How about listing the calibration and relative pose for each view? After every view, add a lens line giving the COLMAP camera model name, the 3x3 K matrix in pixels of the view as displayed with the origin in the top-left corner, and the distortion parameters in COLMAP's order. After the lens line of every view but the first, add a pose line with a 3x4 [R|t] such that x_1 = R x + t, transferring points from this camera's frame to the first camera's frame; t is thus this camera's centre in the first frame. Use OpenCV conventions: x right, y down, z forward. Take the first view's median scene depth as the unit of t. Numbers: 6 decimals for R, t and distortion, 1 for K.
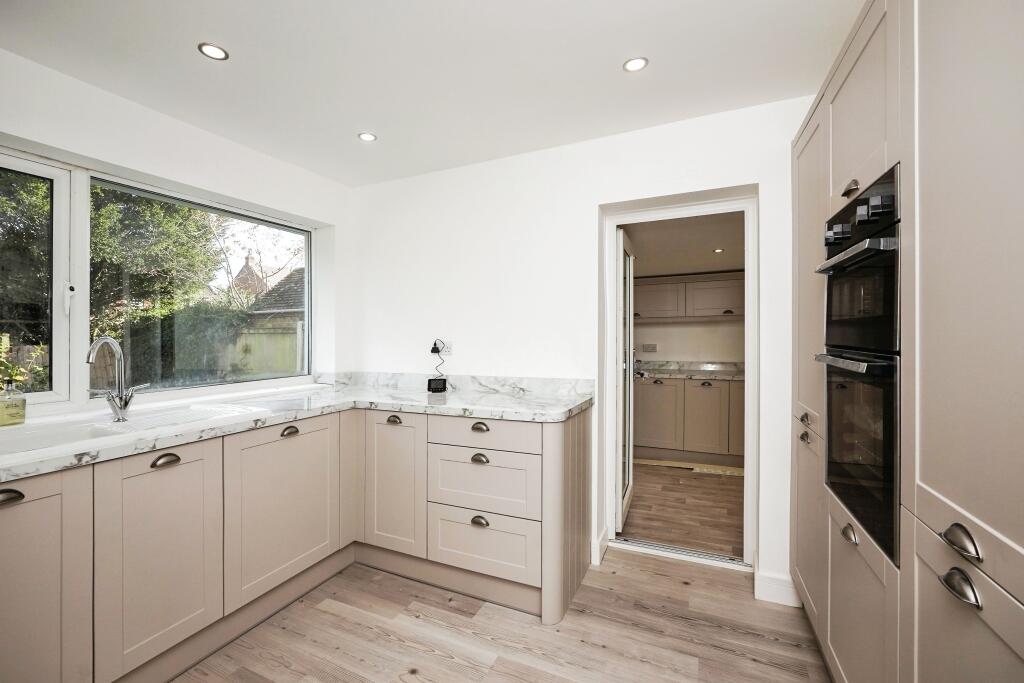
lens RADIAL K [[432.8, 0, 503.1], [0, 432.8, 336.8], [0, 0, 1]] dist [0.001943, -0.000433]
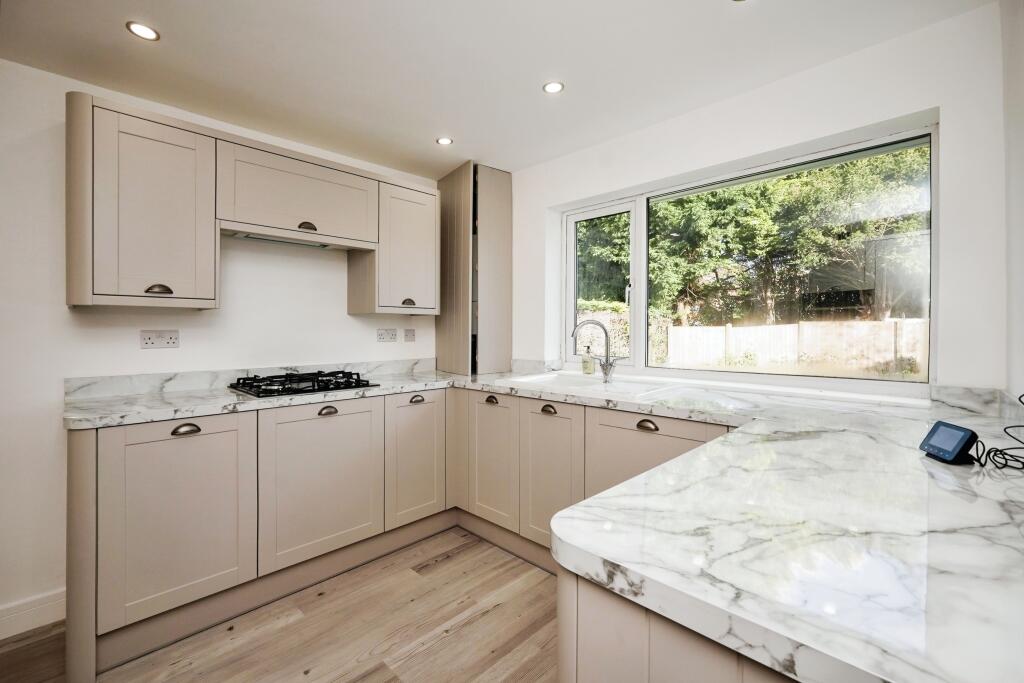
lens RADIAL K [[444.7, 0, 513.7], [0, 444.7, 330.7], [0, 0, 1]] dist [-0.001027, 0.000182]
pose [[-0.323763, 0.013229, -0.946046, 0.400678], [0.002211, 0.999910, 0.013226, 0.012462], [0.946136, 0.002190, -0.323763, 0.930204]]
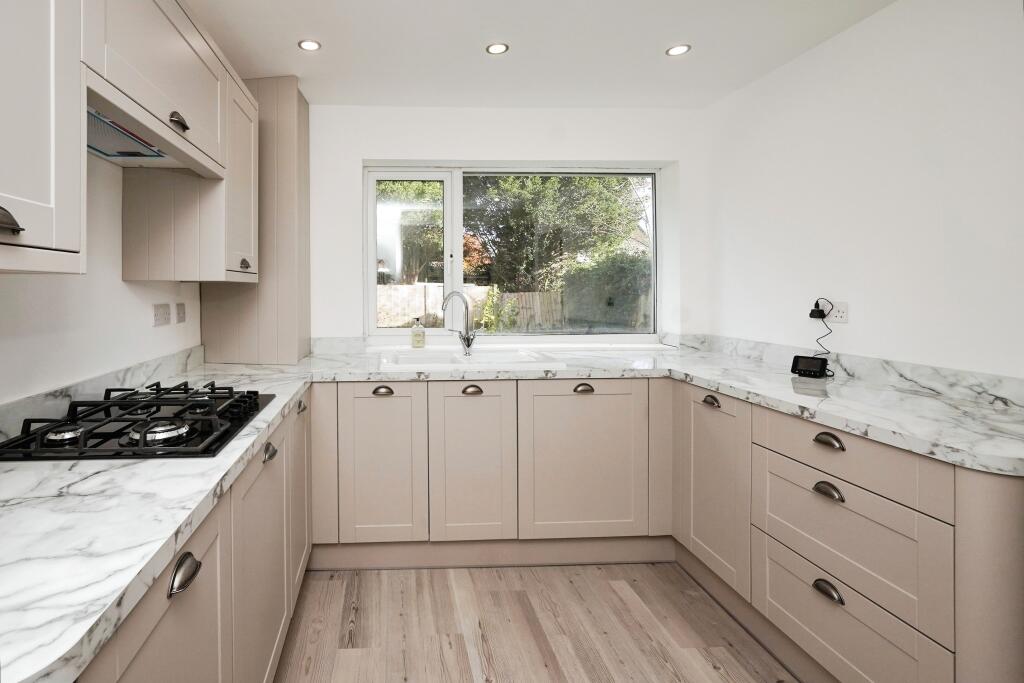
lens RADIAL K [[470.5, 0, 408.1], [0, 470.5, 287.6], [0, 0, 1]] dist [-0.003947, -0.000330]
pose [[0.472577, 0.007169, -0.881260, 0.233557], [-0.004730, 0.999973, 0.005598, -0.013738], [0.881277, 0.001523, 0.472598, 0.128382]]
